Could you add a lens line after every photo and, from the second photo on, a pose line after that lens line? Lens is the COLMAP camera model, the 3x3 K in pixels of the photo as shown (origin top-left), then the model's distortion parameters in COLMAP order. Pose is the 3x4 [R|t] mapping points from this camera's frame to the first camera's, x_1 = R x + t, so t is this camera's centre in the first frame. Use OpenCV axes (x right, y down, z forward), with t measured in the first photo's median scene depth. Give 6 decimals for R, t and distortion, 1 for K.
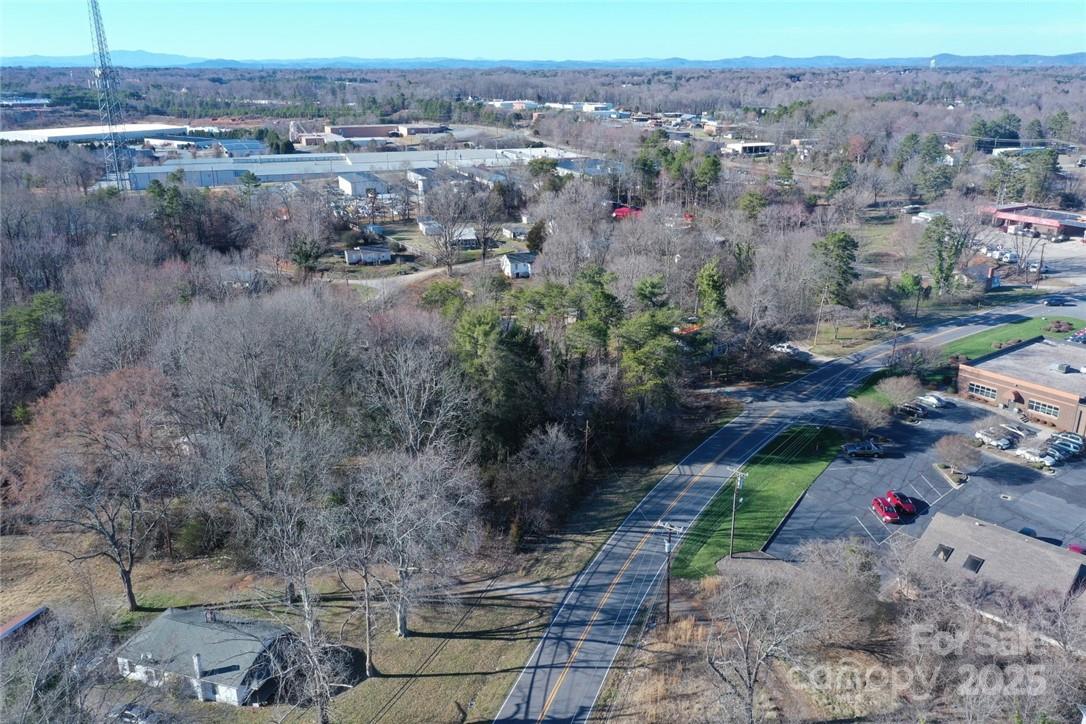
lens RADIAL K [[858.1, 0, 544.1], [0, 858.1, 369.6], [0, 0, 1]] dist [0.008394, 0.000113]
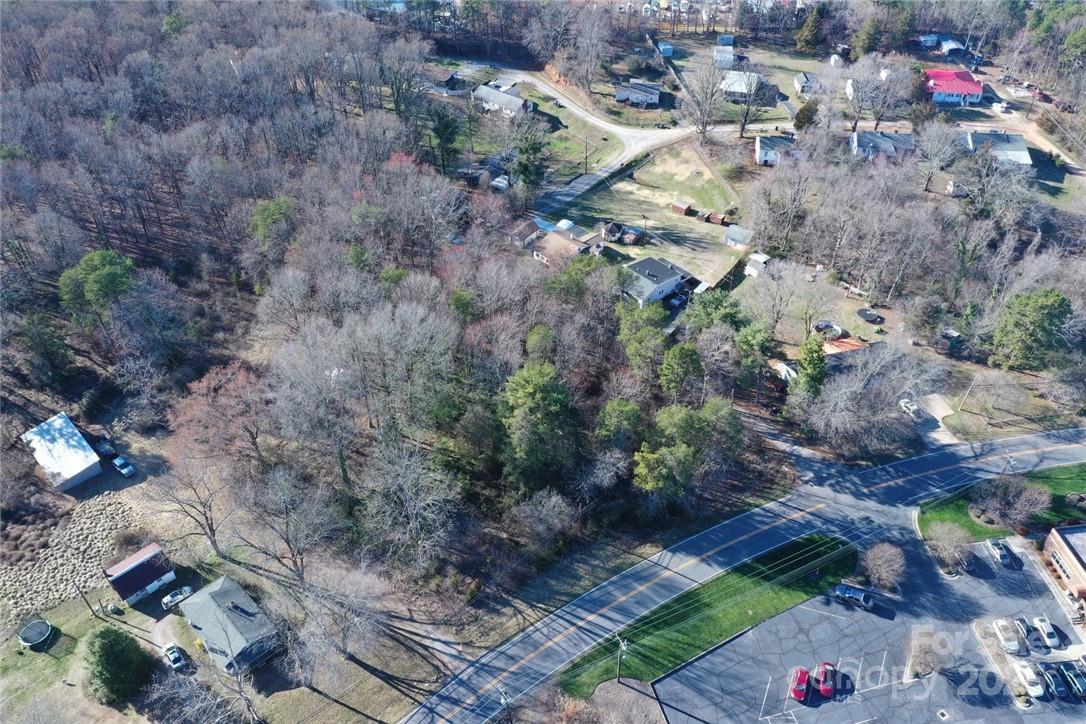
lens RADIAL K [[858.1, 0, 542.3], [0, 858.1, 365.0], [0, 0, 1]] dist [0.008394, 0.000113]
pose [[0.878092, 0.320887, -0.354945, 0.285975], [-0.161454, 0.896993, 0.411505, -0.460710], [0.450430, -0.304031, 0.839451, 0.049279]]
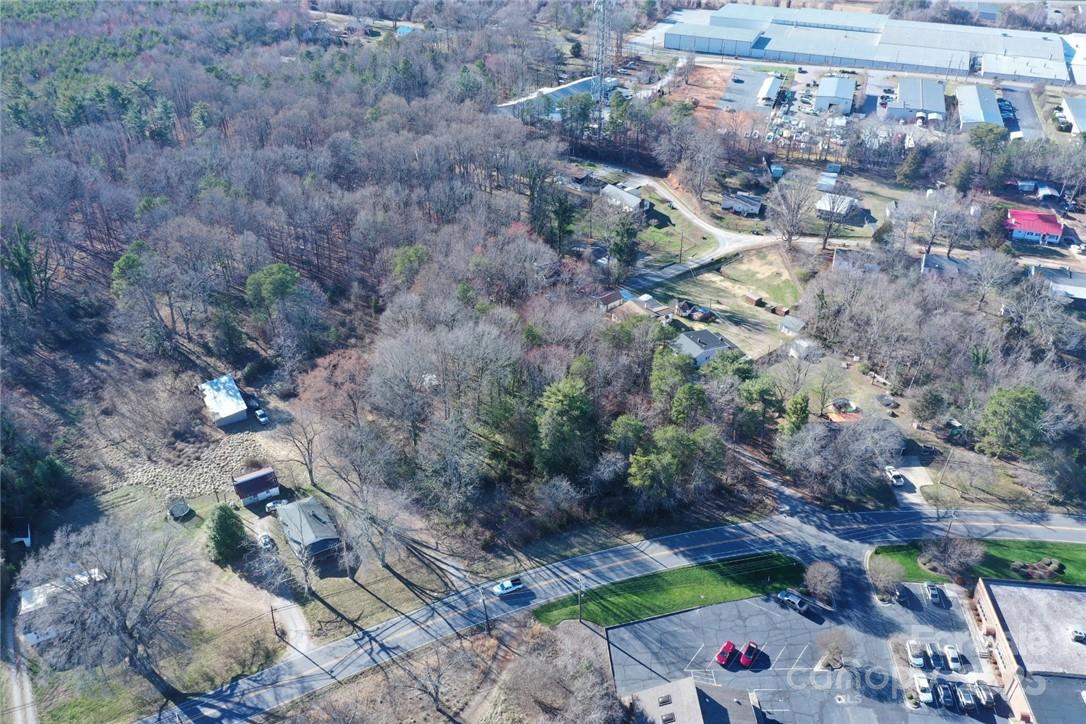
lens RADIAL K [[858.1, 0, 543.5], [0, 858.1, 367.3], [0, 0, 1]] dist [0.008394, 0.000113]
pose [[0.742649, 0.386326, -0.547013, 0.581041], [-0.230270, 0.914334, 0.333121, -0.482876], [0.628846, -0.121431, 0.767989, -0.116190]]
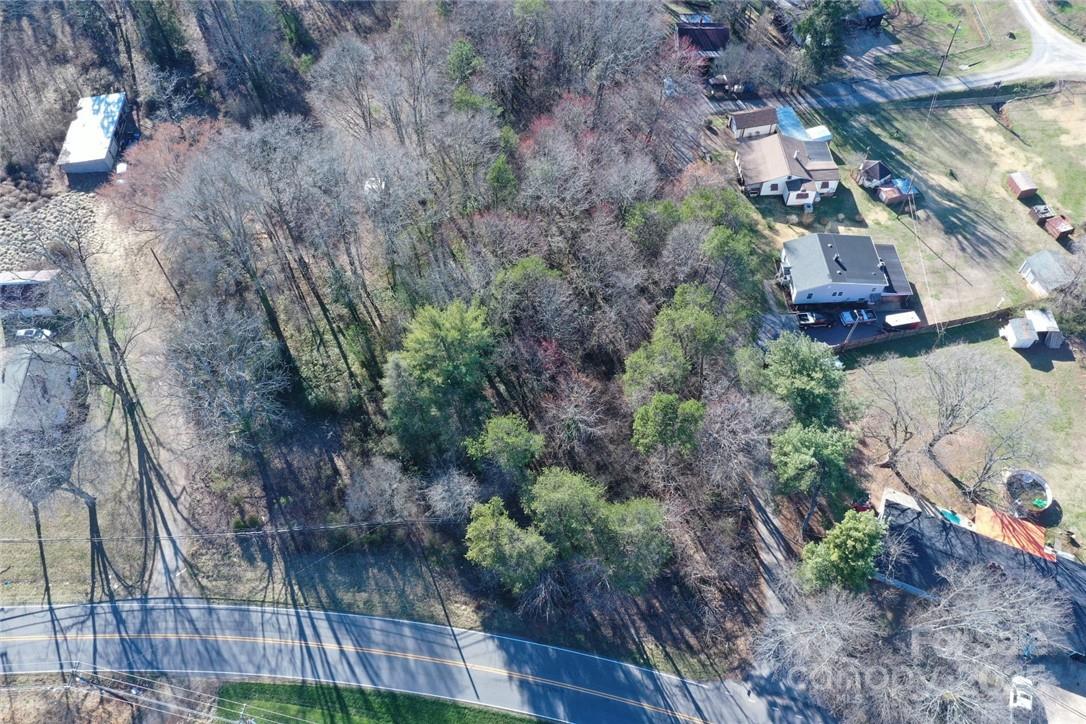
lens RADIAL K [[858.1, 0, 537.0], [0, 858.1, 366.4], [0, 0, 1]] dist [0.008394, 0.000113]
pose [[0.365409, 0.768611, -0.525084, 0.342383], [-0.301414, 0.631401, 0.714481, -0.527773], [0.880696, -0.102810, 0.462390, 0.599241]]
